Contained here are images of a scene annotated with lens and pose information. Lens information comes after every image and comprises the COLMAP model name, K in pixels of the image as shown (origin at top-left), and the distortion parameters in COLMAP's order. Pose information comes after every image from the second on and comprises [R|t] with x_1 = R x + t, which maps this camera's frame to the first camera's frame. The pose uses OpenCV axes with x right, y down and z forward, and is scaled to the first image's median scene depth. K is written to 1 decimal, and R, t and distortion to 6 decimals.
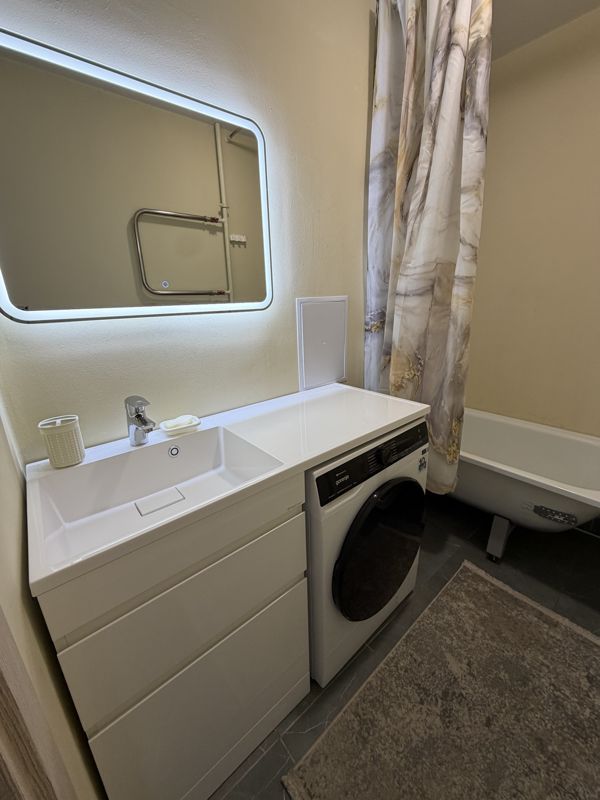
lens RADIAL K [[317.6, 0, 300.0], [0, 317.6, 400.0], [0, 0, 1]] dist [-0.000406, -0.000027]
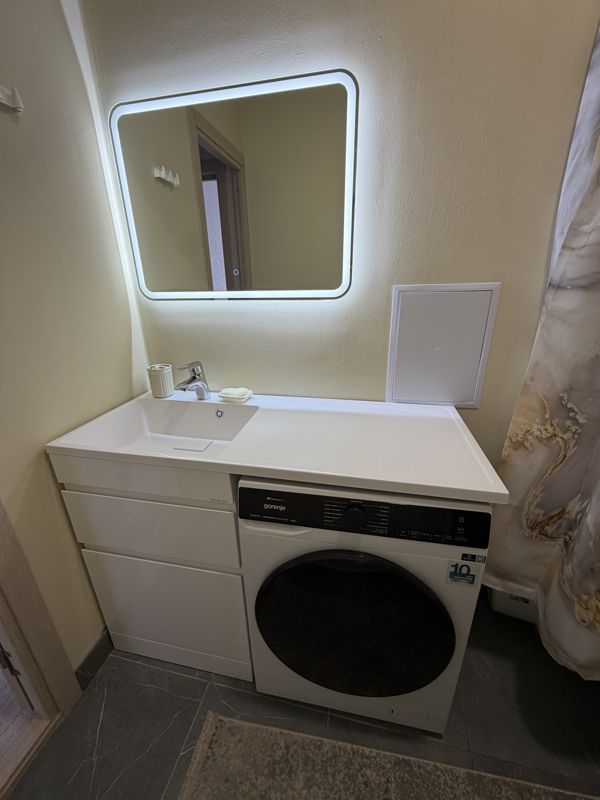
lens RADIAL K [[317.6, 0, 300.0], [0, 317.6, 400.0], [0, 0, 1]] dist [-0.000406, -0.000027]
pose [[0.615244, 0.297439, -0.730072, 0.532535], [-0.239630, 0.952831, 0.186253, -0.150288], [0.751034, 0.060356, 0.657499, 0.347392]]
